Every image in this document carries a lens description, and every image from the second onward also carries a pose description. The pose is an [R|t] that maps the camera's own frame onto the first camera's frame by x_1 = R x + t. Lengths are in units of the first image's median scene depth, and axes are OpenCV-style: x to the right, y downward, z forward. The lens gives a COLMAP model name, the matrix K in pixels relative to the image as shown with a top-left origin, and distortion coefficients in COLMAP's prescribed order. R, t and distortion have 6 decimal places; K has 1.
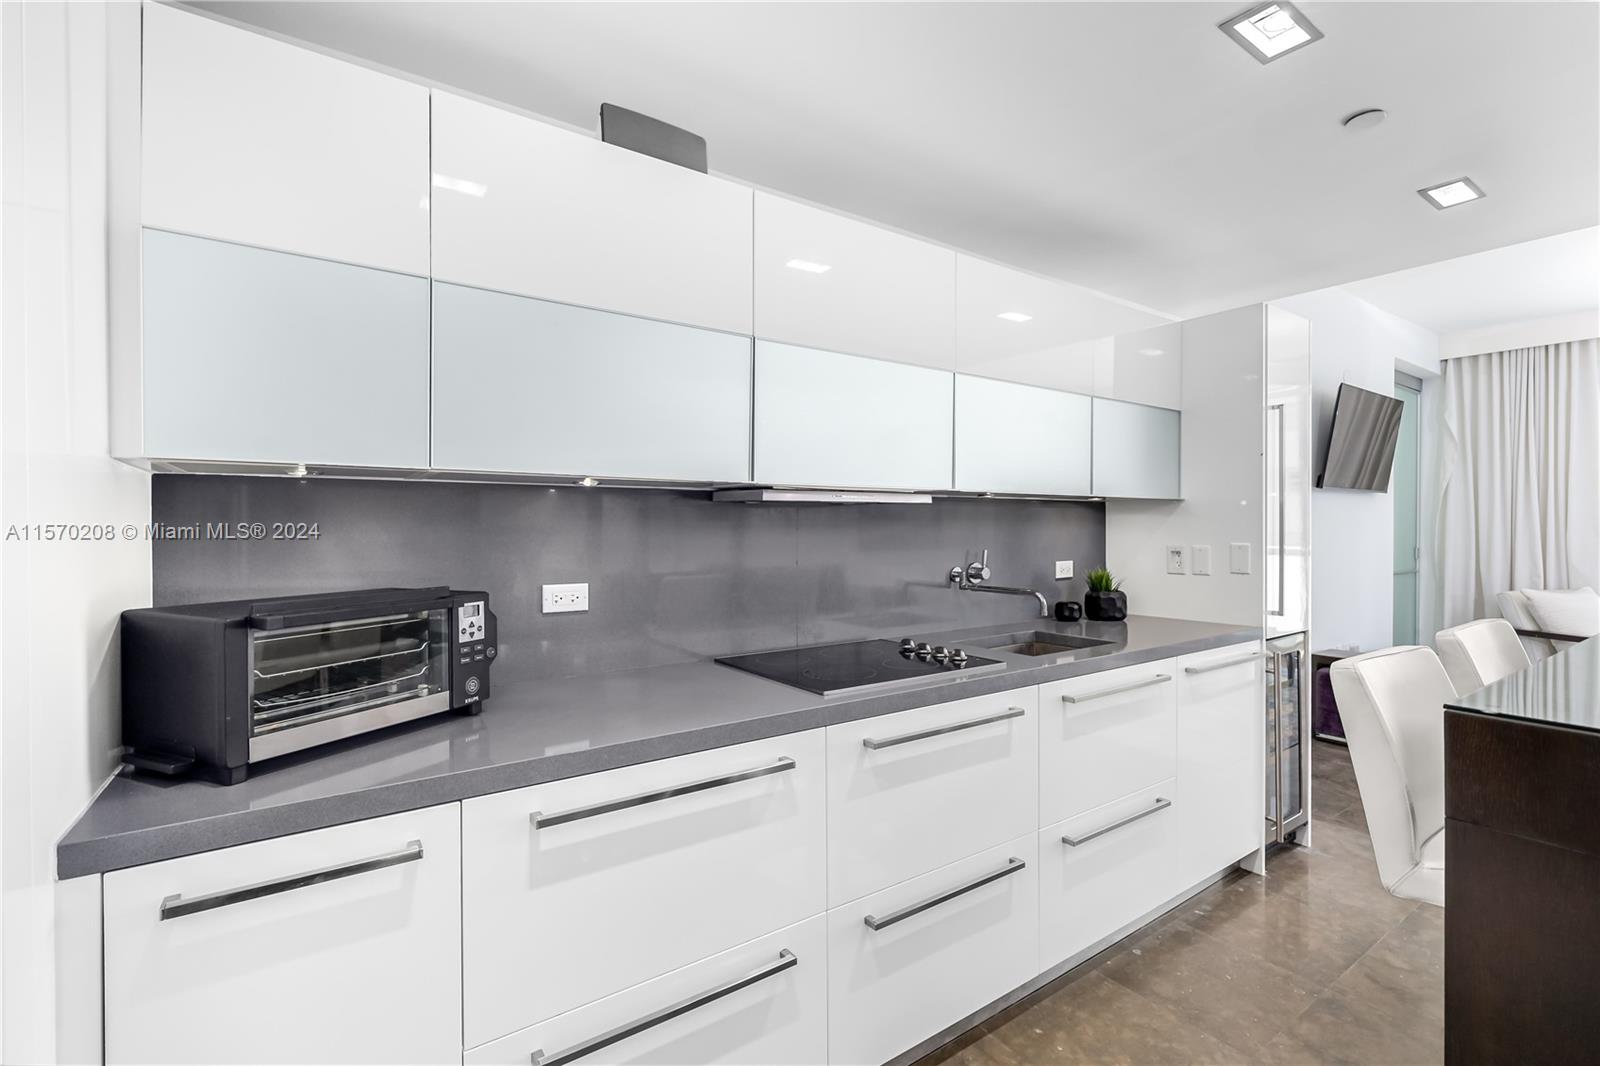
lens RADIAL K [[722.8, 0, 799.2], [0, 722.8, 527.9], [0, 0, 1]] dist [-0.003470, 0.000078]
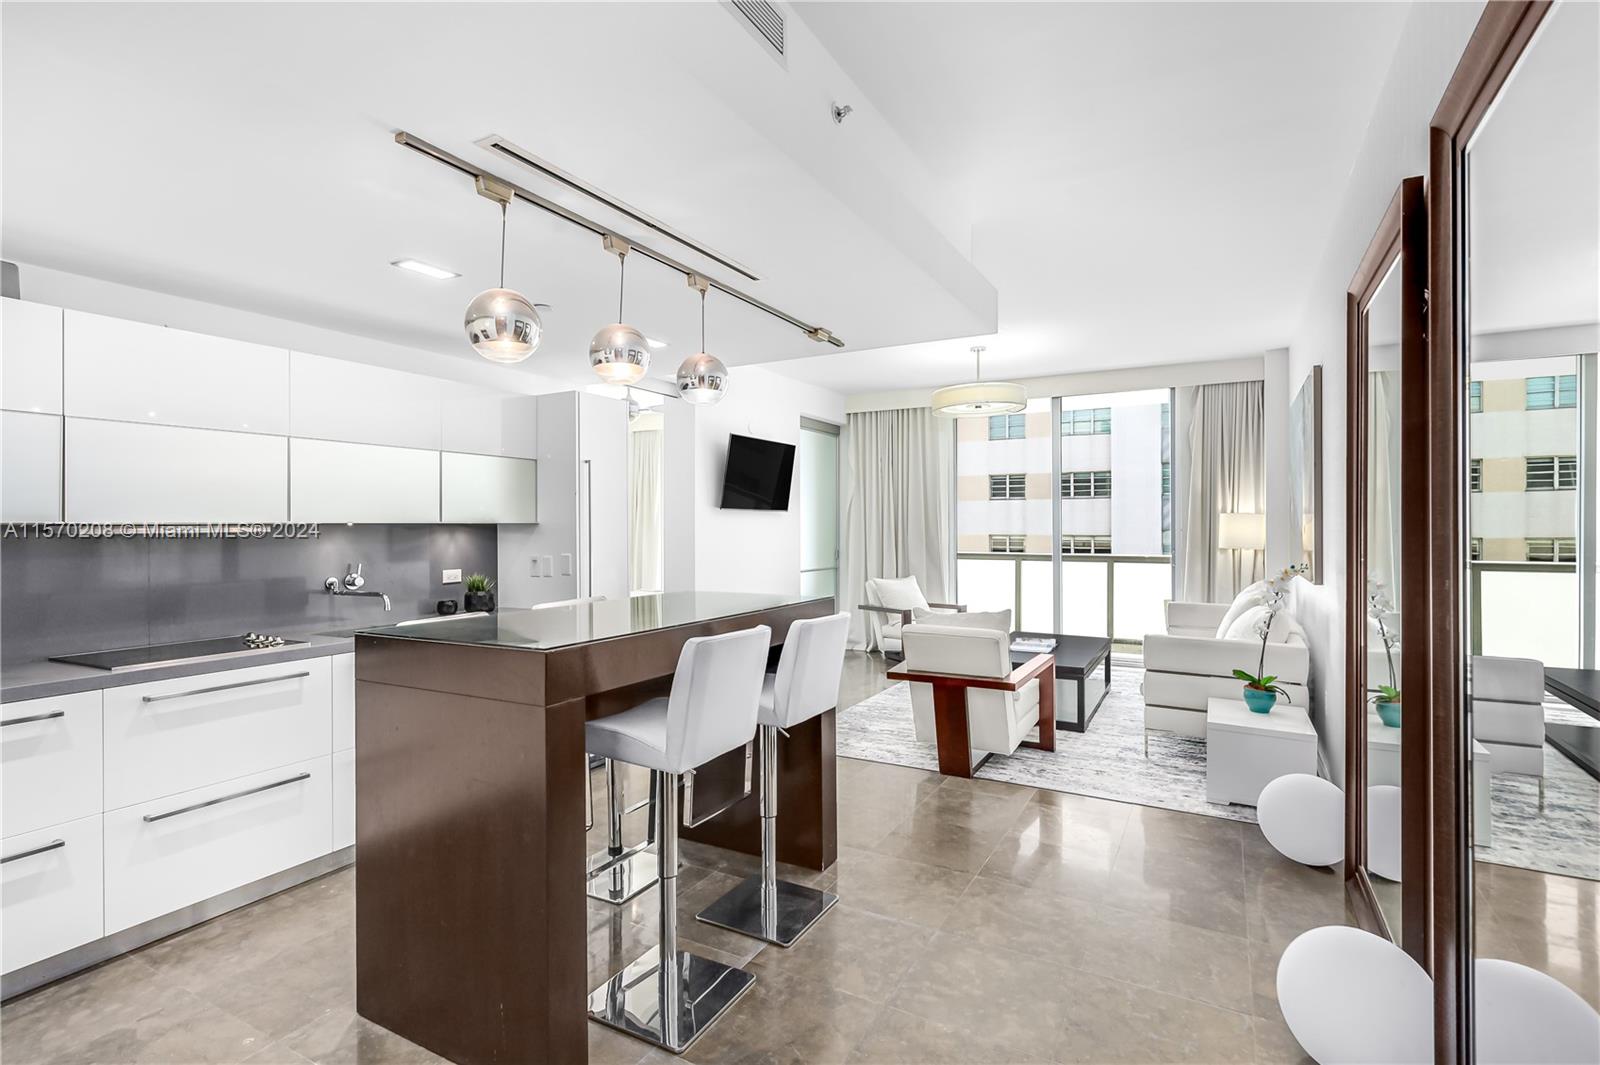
lens RADIAL K [[770.8, 0, 803.1], [0, 770.8, 524.4], [0, 0, 1]] dist [0.002347, 0.000561]
pose [[0.896998, -0.004120, 0.442015, 0.363371], [0.007737, 0.999950, -0.006379, -0.026338], [-0.441966, 0.009142, 0.896985, -0.621164]]
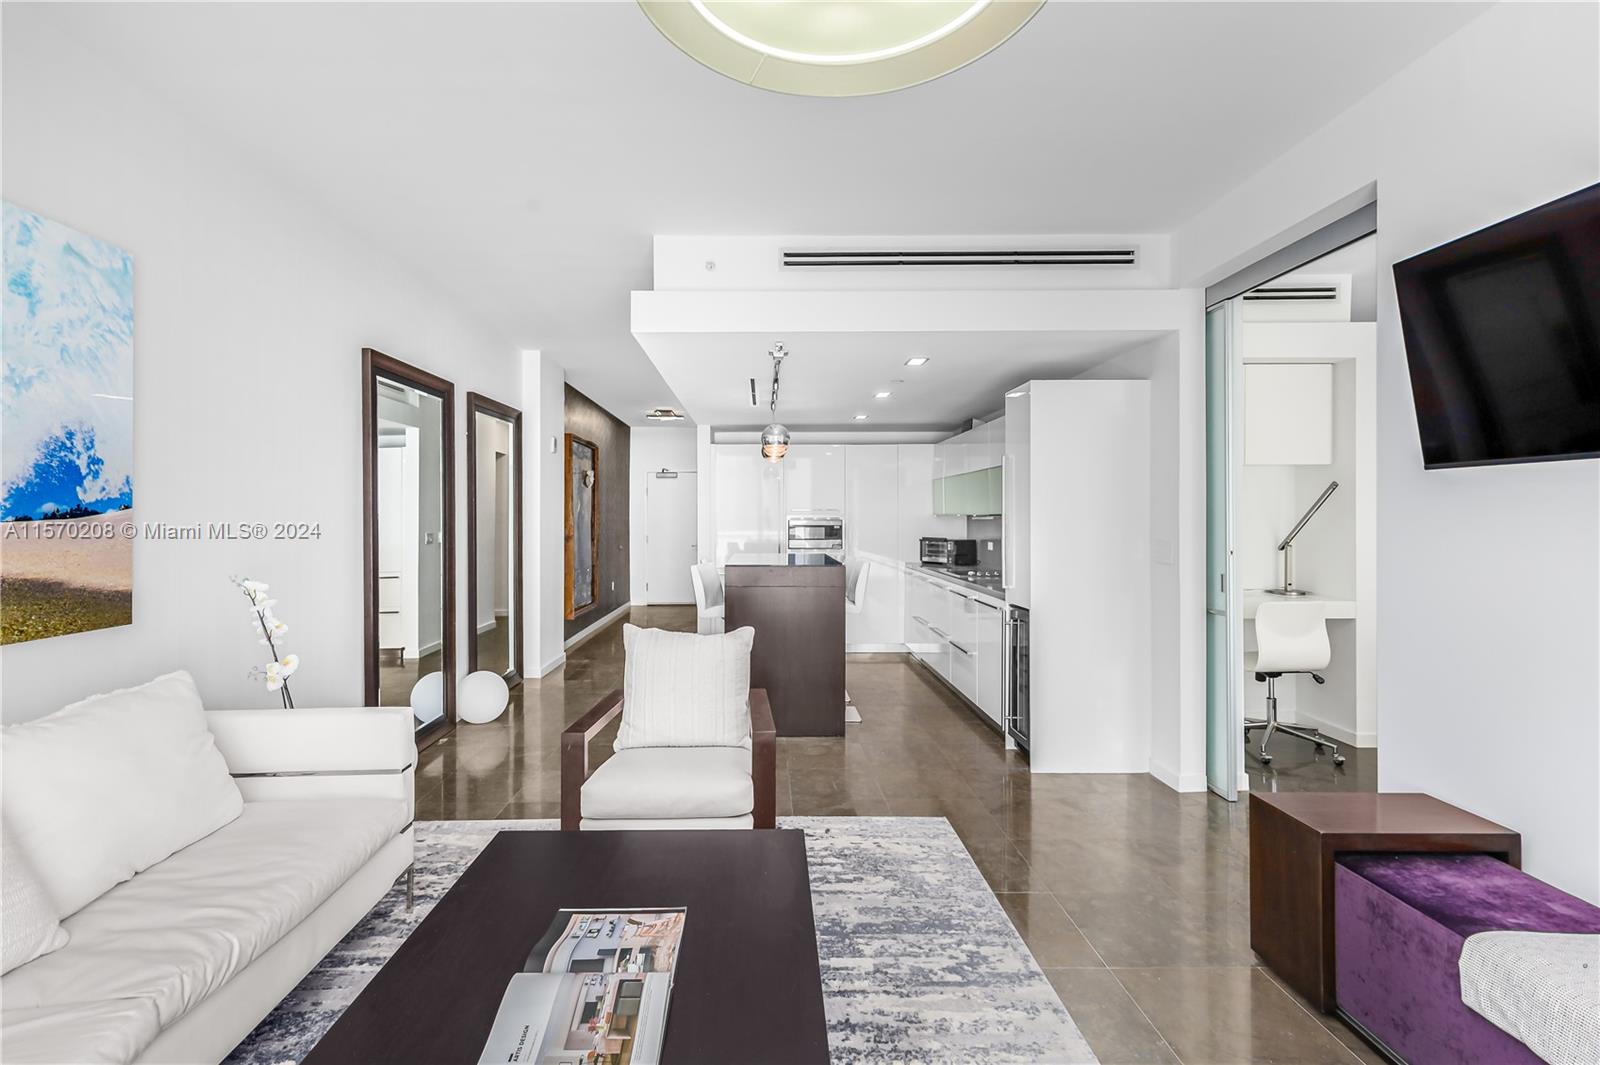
lens RADIAL K [[735.9, 0, 773.3], [0, 735.9, 519.8], [0, 0, 1]] dist [-0.001333, -0.000411]
pose [[-0.561033, 0.002668, -0.827789, 2.321995], [-0.004031, 0.999974, 0.005955, -0.037206], [0.827784, 0.006677, -0.561008, 1.507979]]
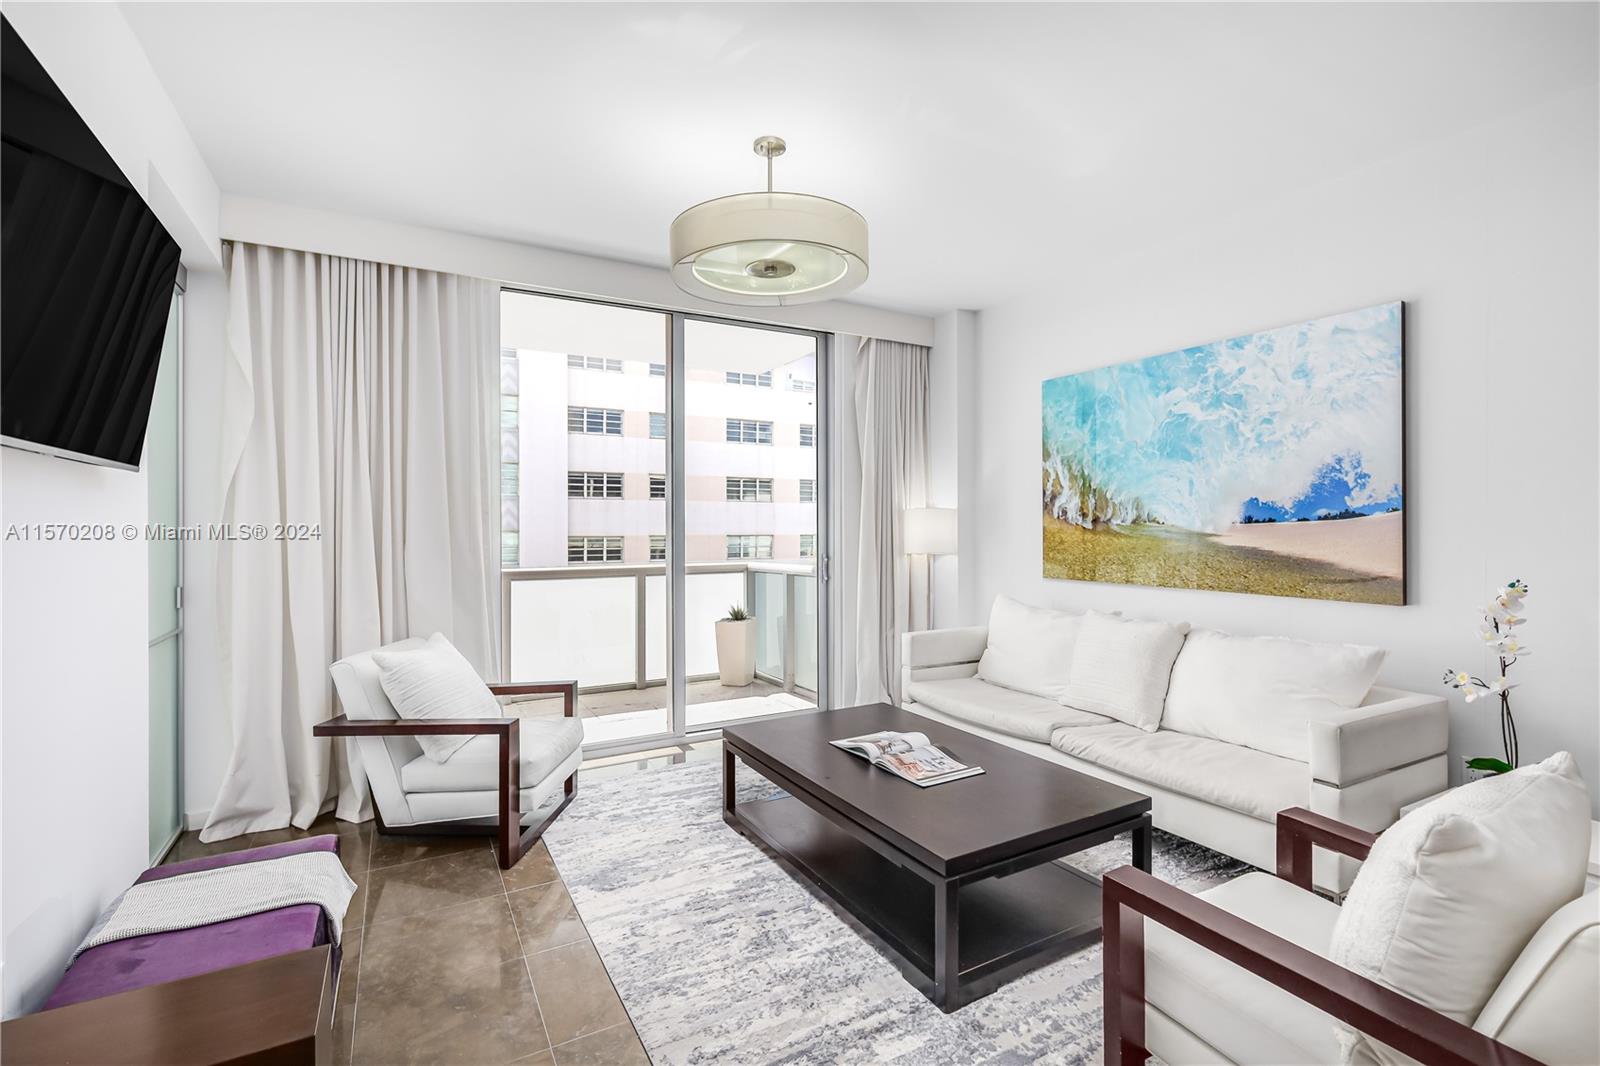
lens RADIAL K [[722.8, 0, 799.2], [0, 722.8, 527.9], [0, 0, 1]] dist [-0.003470, 0.000078]
pose [[0.101470, -0.004243, 0.994830, 0.869767], [0.008730, 0.999956, 0.003375, -0.028474], [-0.994800, 0.008342, 0.101503, 1.134023]]
